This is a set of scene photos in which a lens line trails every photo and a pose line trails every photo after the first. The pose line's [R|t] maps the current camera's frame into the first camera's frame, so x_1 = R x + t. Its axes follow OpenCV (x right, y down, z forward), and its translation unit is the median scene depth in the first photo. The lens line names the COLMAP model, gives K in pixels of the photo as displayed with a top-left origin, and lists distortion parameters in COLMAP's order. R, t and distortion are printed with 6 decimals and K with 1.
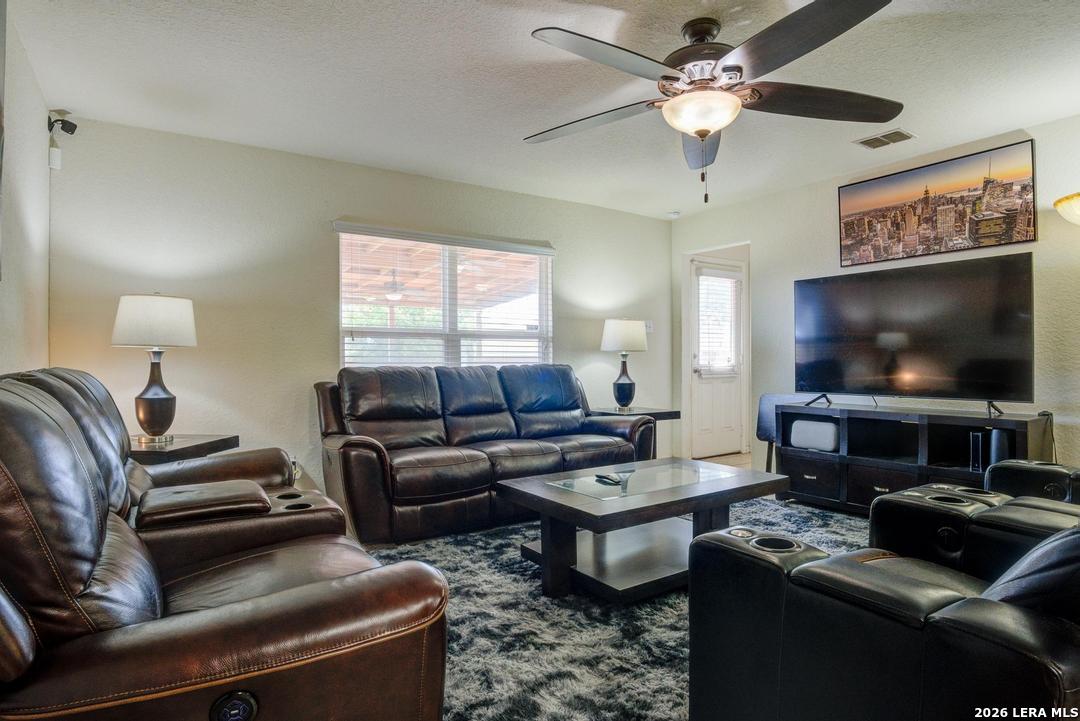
lens RADIAL K [[600.9, 0, 542.7], [0, 600.9, 361.8], [0, 0, 1]] dist [-0.050313, 0.008848]
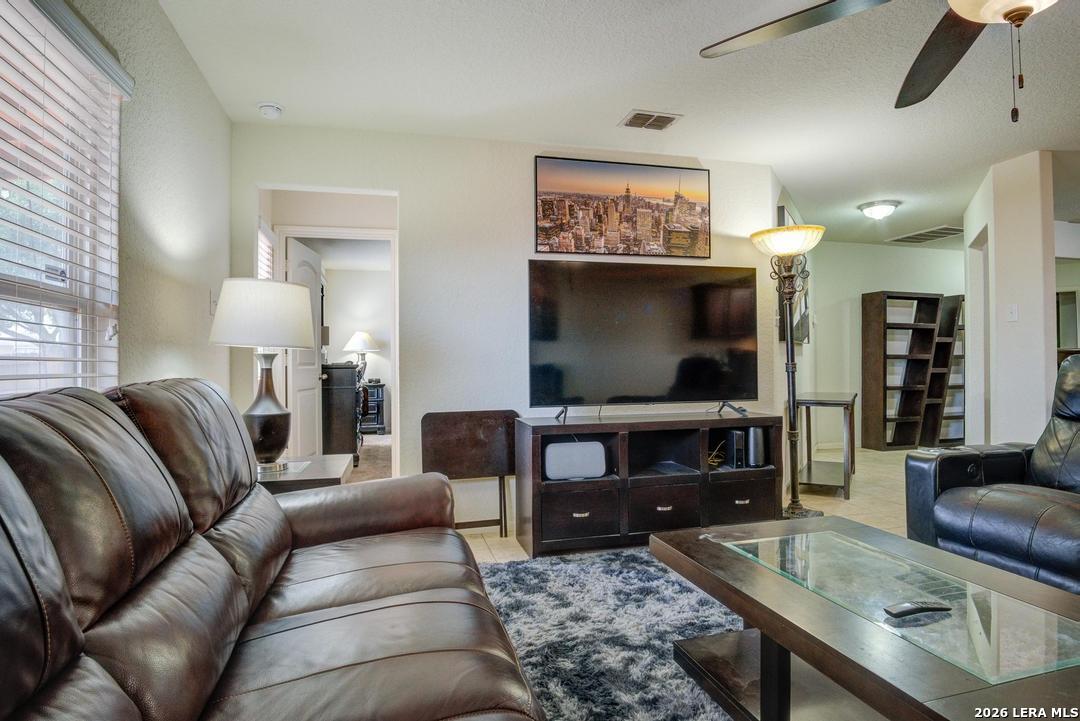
lens RADIAL K [[600.9, 0, 544.6], [0, 600.9, 351.1], [0, 0, 1]] dist [-0.050313, 0.008848]
pose [[0.322900, 0.022788, 0.946159, -0.314010], [0.013028, 0.999508, -0.028519, 0.002174], [-0.946344, 0.021536, 0.322444, 0.807975]]
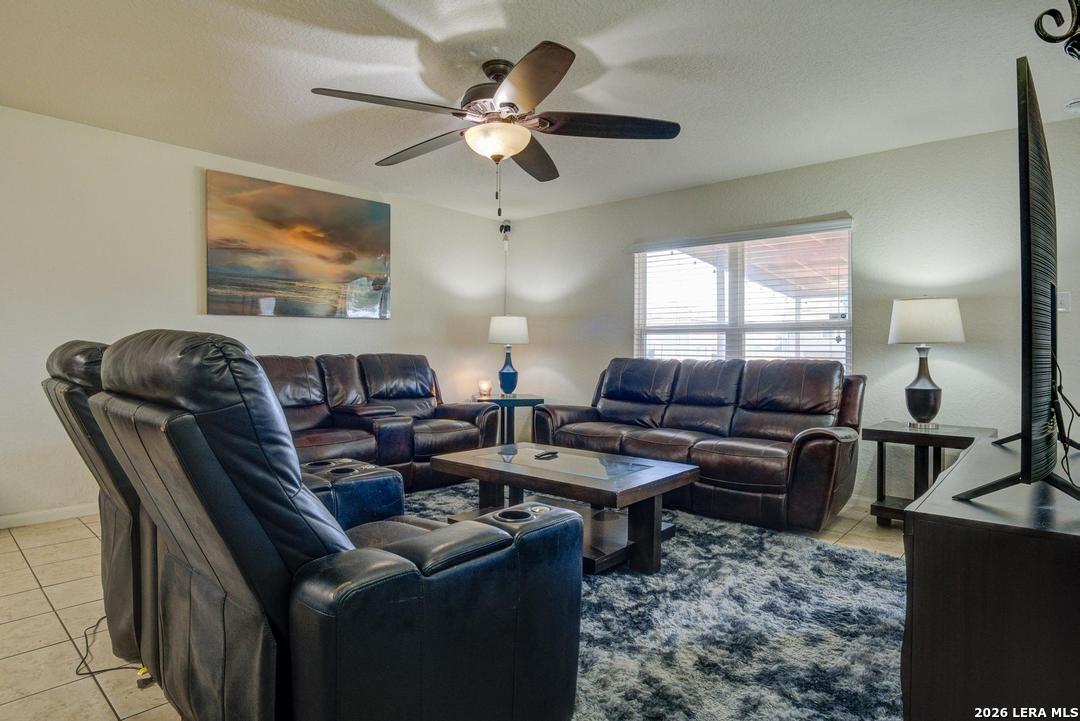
lens RADIAL K [[600.9, 0, 537.6], [0, 600.9, 346.6], [0, 0, 1]] dist [-0.050313, 0.008848]
pose [[0.245480, -0.001468, -0.969401, 0.888272], [-0.010677, 0.999934, -0.004218, -0.008003], [0.969343, 0.011386, 0.245448, 0.498192]]
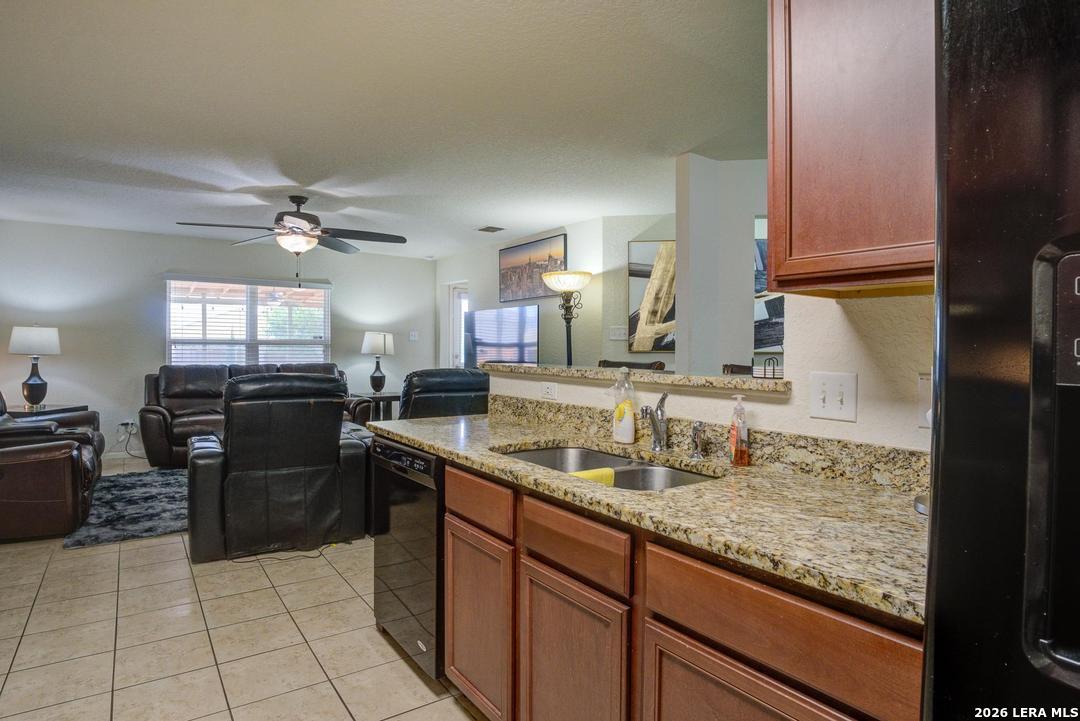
lens RADIAL K [[600.9, 0, 546.5], [0, 600.9, 345.8], [0, 0, 1]] dist [-0.050313, 0.008848]
pose [[0.999586, 0.011950, 0.026165, 0.652155], [-0.011899, 0.999927, -0.002117, -0.051603], [-0.026188, 0.001804, 0.999655, -0.614633]]
